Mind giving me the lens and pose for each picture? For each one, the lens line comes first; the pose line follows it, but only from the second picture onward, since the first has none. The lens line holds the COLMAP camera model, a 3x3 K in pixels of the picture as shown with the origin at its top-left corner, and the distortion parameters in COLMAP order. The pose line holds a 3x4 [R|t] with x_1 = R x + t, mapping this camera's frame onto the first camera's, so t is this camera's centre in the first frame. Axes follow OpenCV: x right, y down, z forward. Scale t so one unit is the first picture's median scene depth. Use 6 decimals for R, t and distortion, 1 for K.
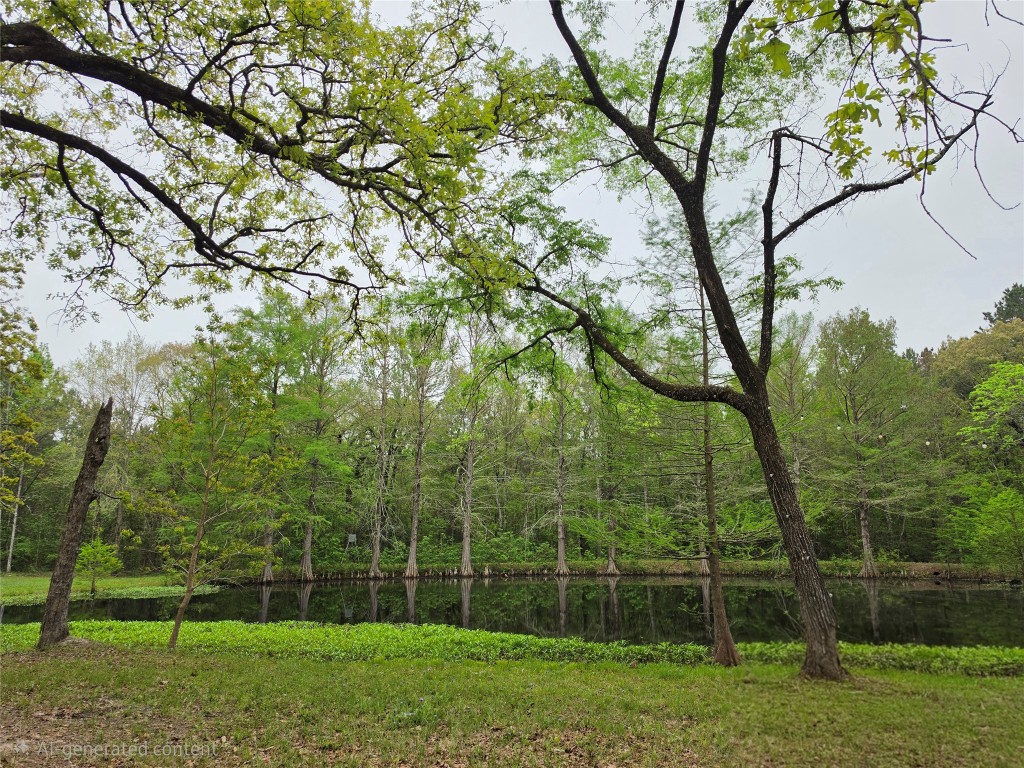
lens RADIAL K [[701.3, 0, 523.0], [0, 701.3, 382.0], [0, 0, 1]] dist [0.074296, -0.093400]
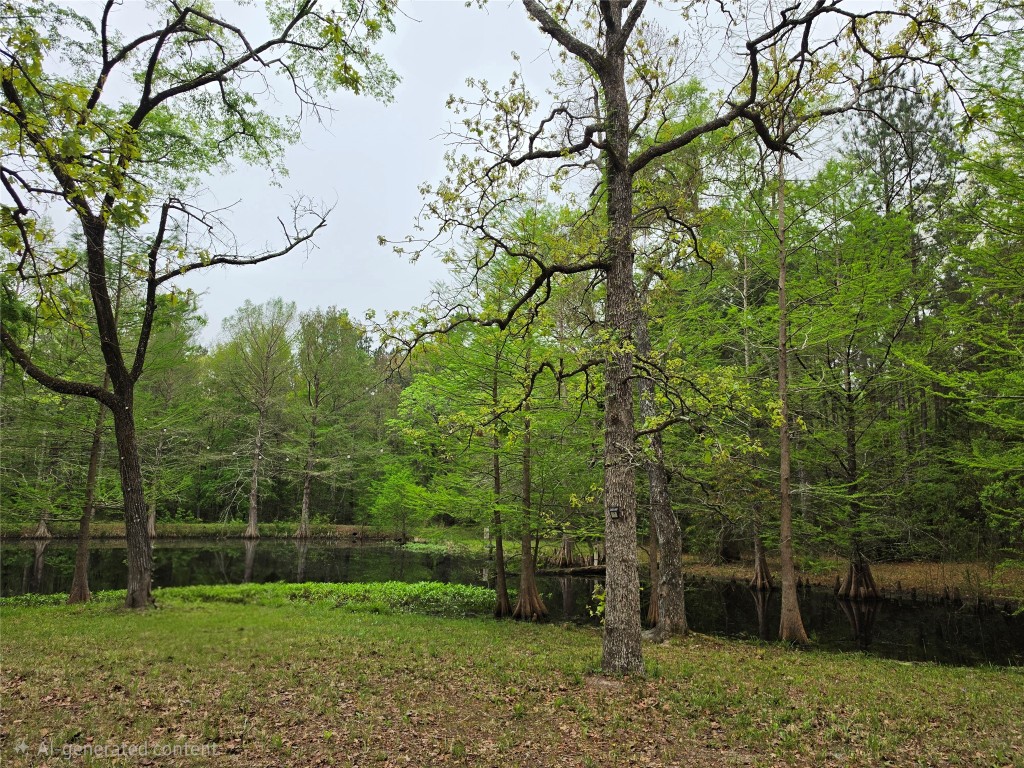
lens RADIAL K [[701.3, 0, 523.0], [0, 701.3, 382.0], [0, 0, 1]] dist [0.074296, -0.093400]
pose [[0.778319, 0.133068, 0.613606, 0.032343], [-0.163253, 0.986560, -0.006872, -0.037092], [-0.606274, -0.094825, 0.789582, -0.147259]]
